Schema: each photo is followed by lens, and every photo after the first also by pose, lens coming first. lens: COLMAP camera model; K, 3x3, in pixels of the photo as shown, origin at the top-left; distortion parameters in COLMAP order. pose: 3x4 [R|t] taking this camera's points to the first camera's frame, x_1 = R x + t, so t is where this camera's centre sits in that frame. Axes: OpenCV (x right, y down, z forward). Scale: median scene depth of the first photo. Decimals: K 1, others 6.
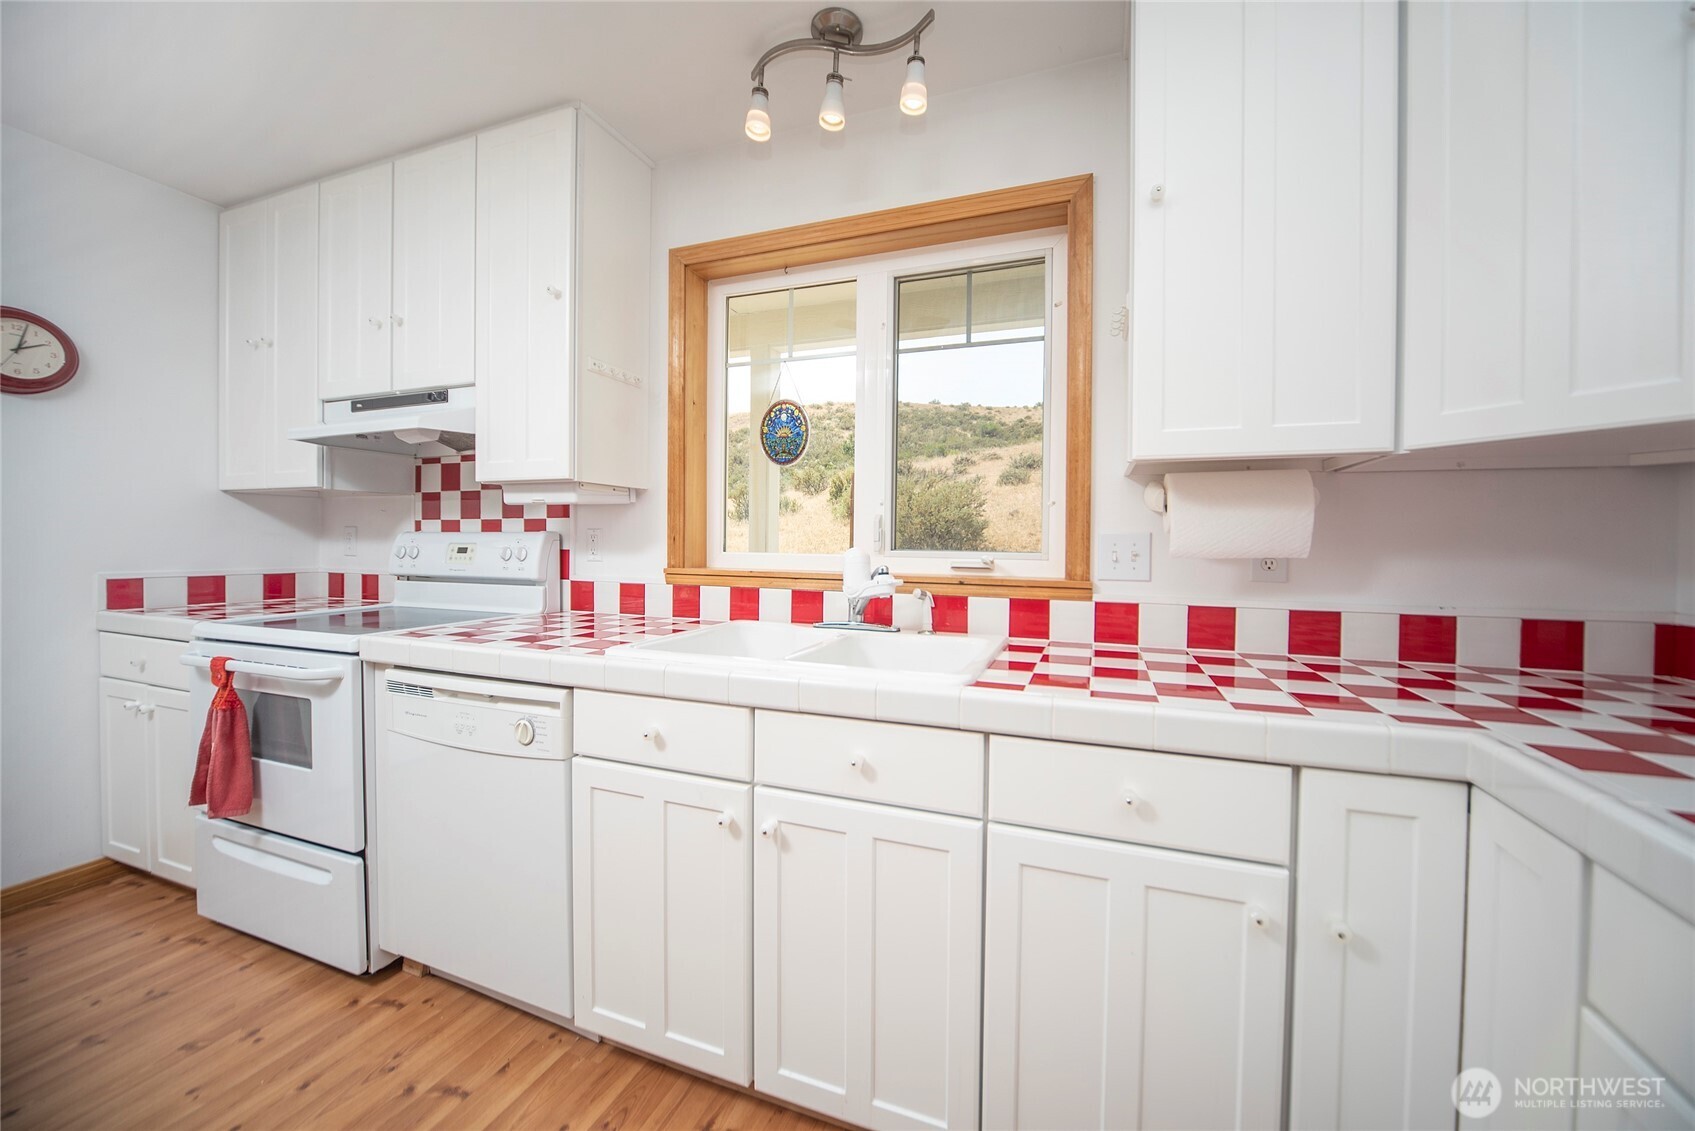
lens RADIAL K [[622.4, 0, 880.9], [0, 622.4, 546.9], [0, 0, 1]] dist [-0.011982, -0.000019]
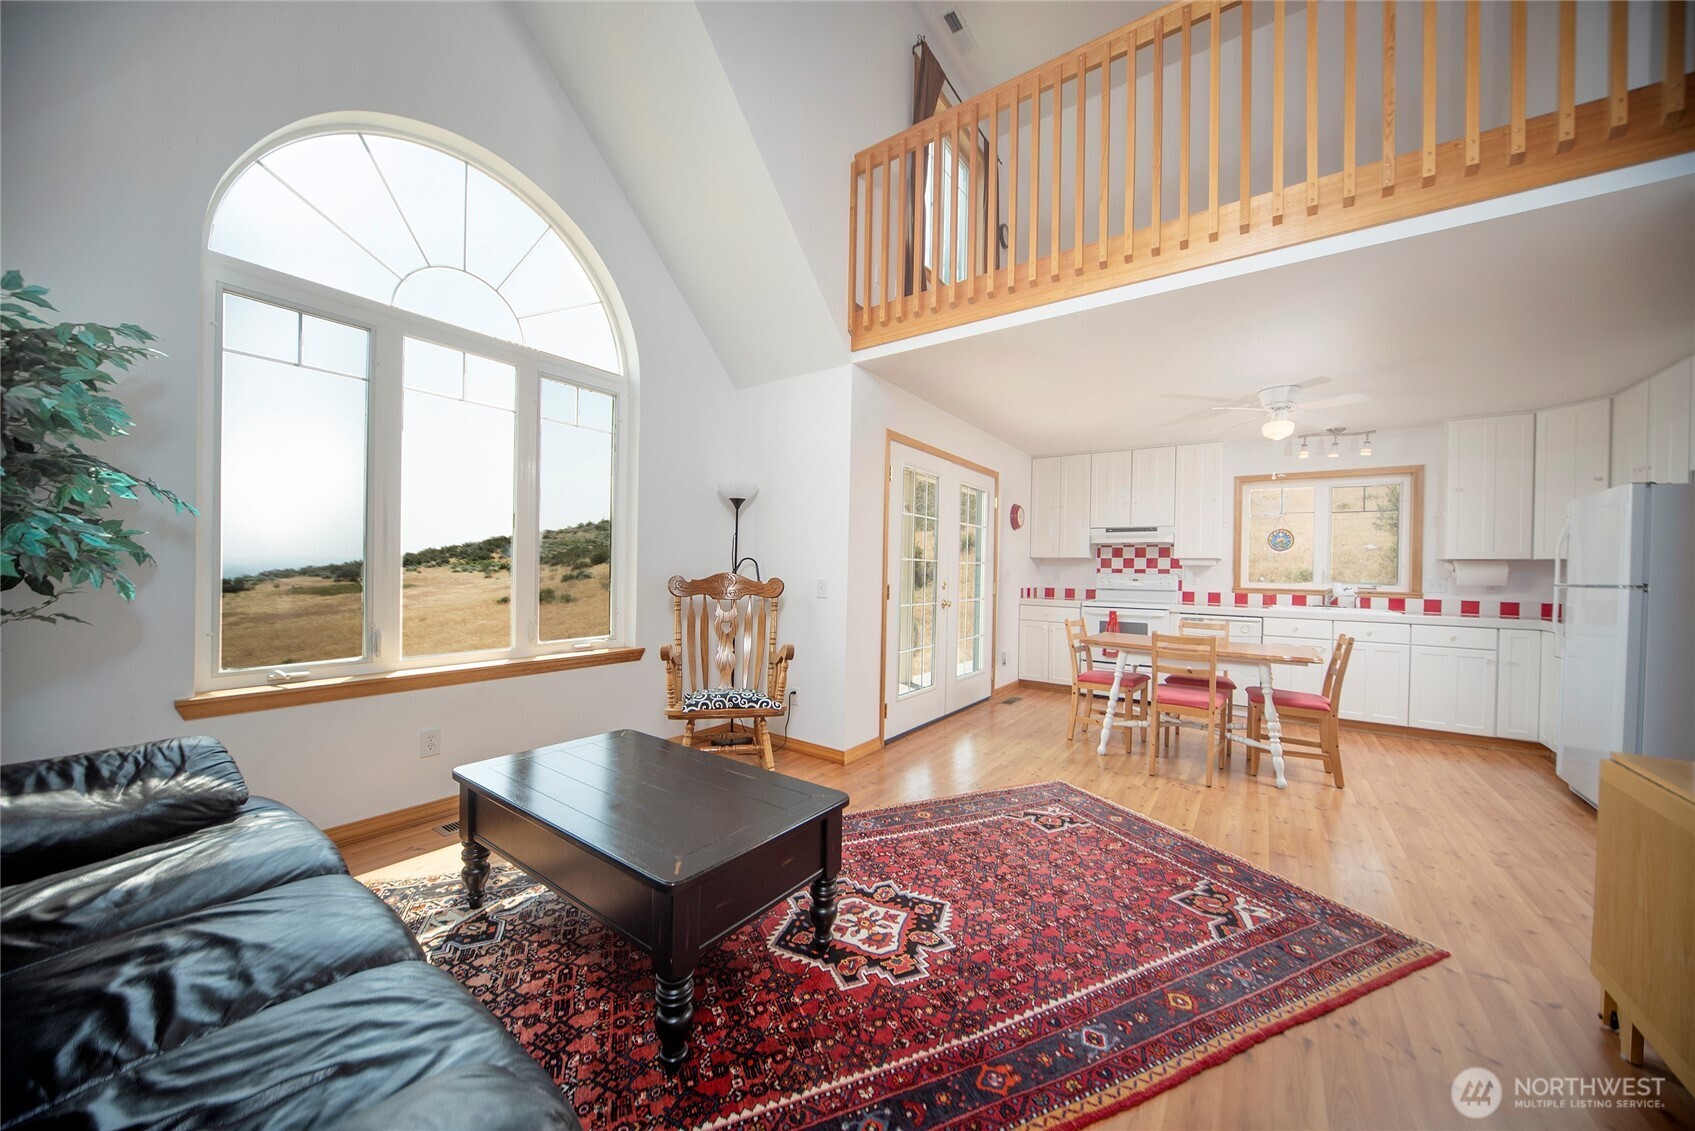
lens RADIAL K [[591.1, 0, 848.1], [0, 591.1, 571.1], [0, 0, 1]] dist [-0.010603, 0.000039]
pose [[0.959986, 0.008957, -0.279903, -1.315432], [-0.011869, 0.999892, -0.008712, 0.004474], [0.279795, 0.011685, 0.959989, -2.156221]]
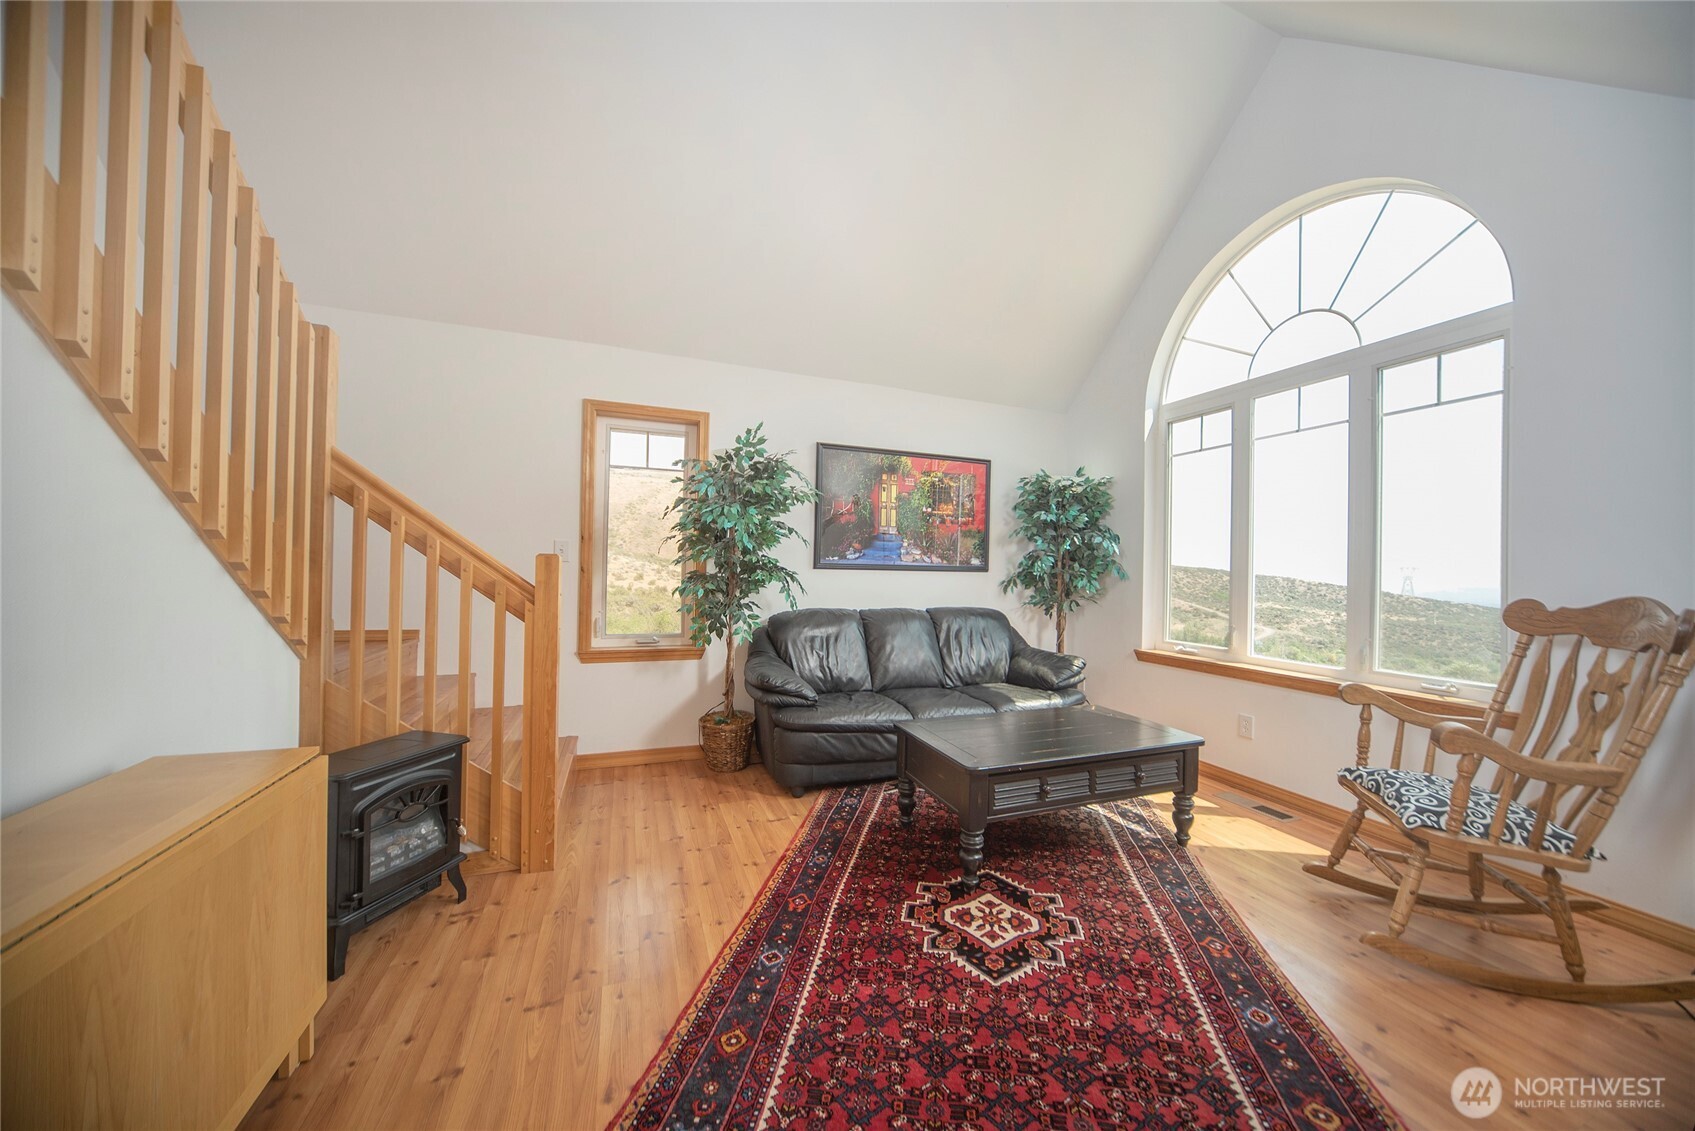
lens RADIAL K [[602.4, 0, 874.8], [0, 602.4, 564.2], [0, 0, 1]] dist [-0.011391, 0.000092]
pose [[-0.748021, -0.030211, -0.662988, -0.723260], [-0.034138, 0.999392, -0.007024, -0.005691], [0.662797, 0.017379, -0.748597, -0.596885]]
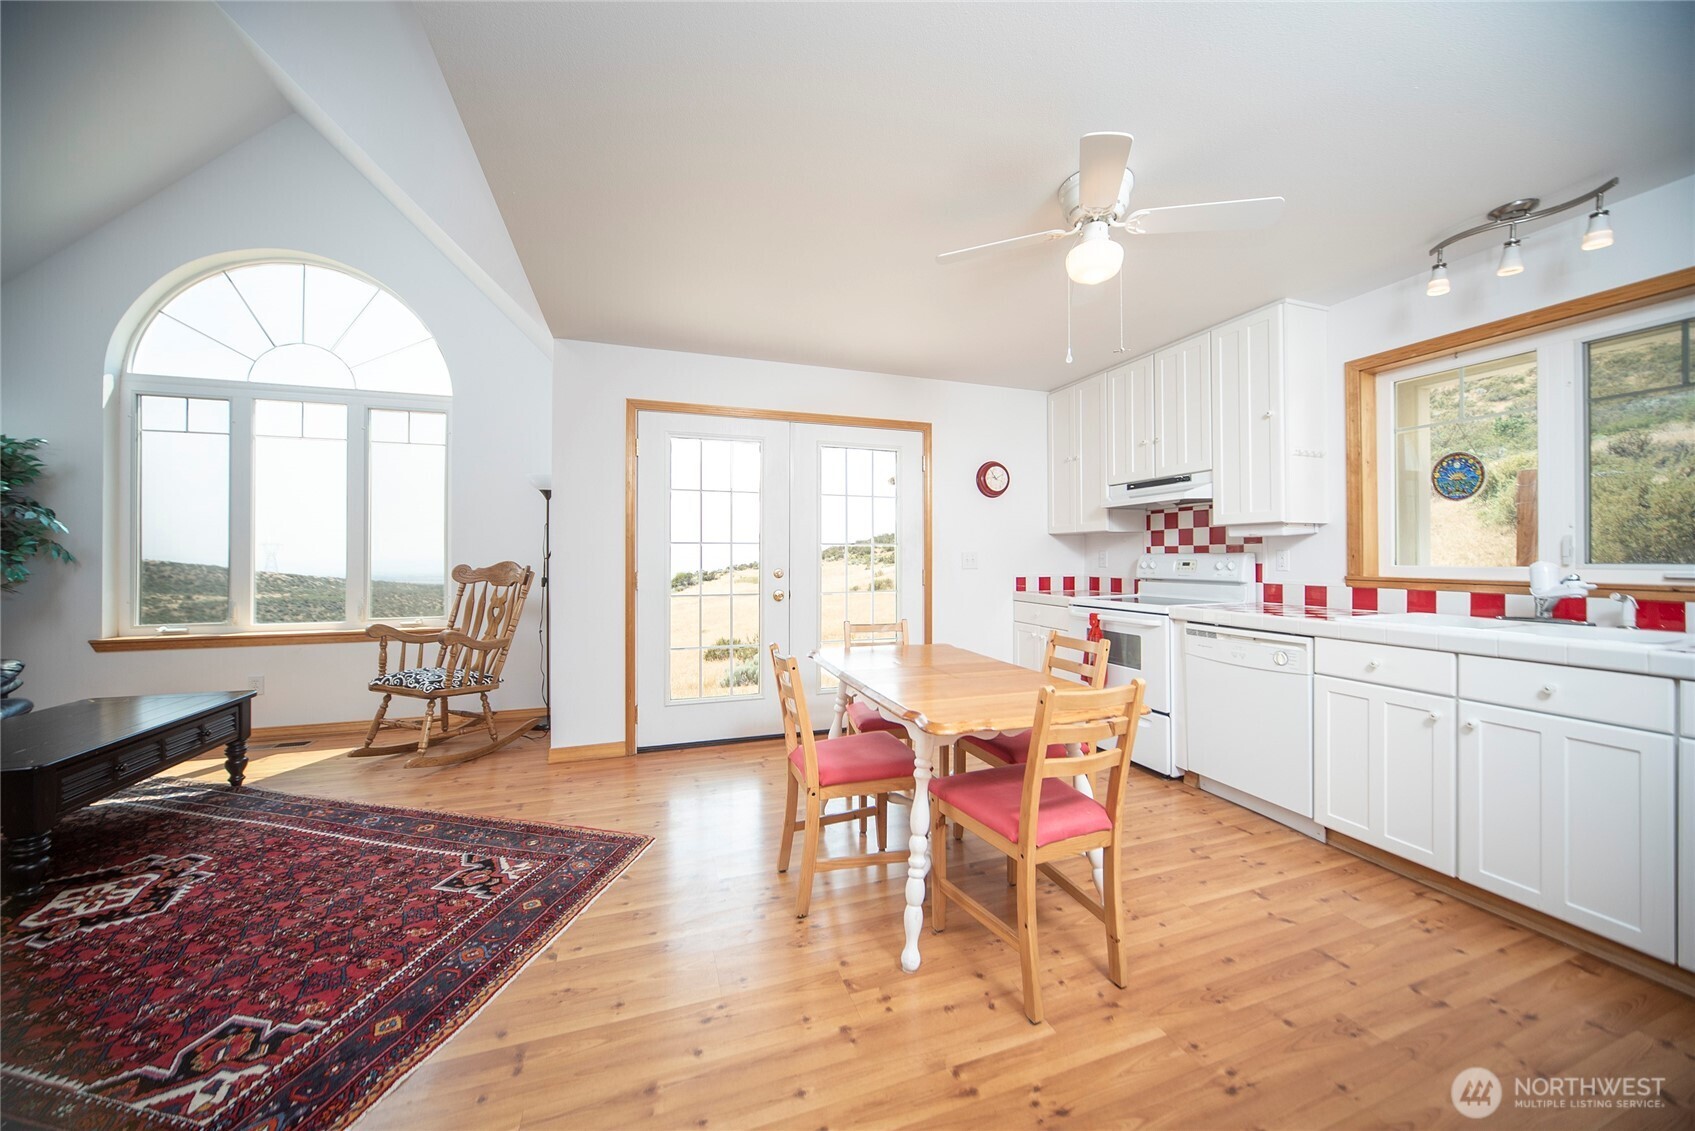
lens RADIAL K [[585.9, 0, 844.7], [0, 585.9, 552.3], [0, 0, 1]] dist [-0.010424, 0.000212]
pose [[0.616870, -0.014771, -0.786926, 0.010216], [-0.000773, 0.999812, -0.019373, 0.005551], [0.787065, 0.012559, 0.616743, -0.815682]]
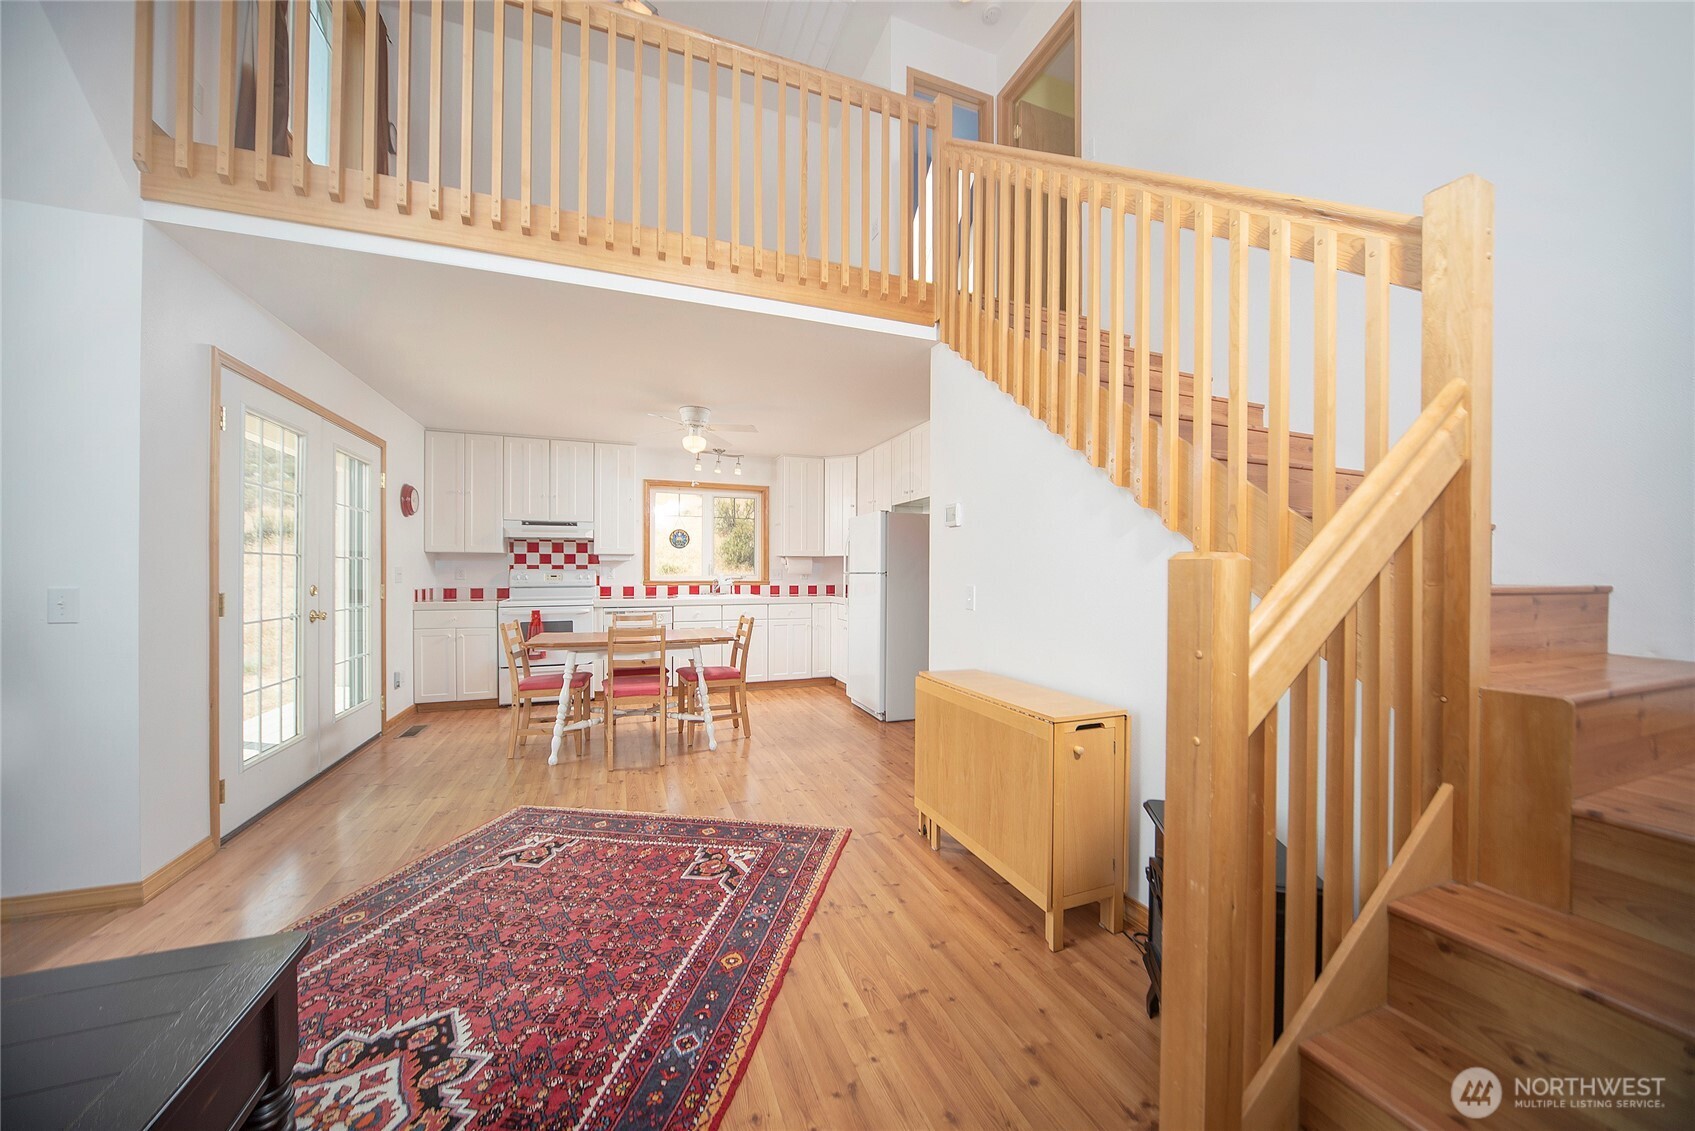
lens RADIAL K [[603.1, 0, 857.6], [0, 603.1, 571.2], [0, 0, 1]] dist [-0.010429, -0.000050]
pose [[0.759218, -0.007594, 0.650793, -1.535983], [0.010874, 0.999940, -0.001017, 0.000641], [-0.650746, 0.007849, 0.759255, -2.061582]]
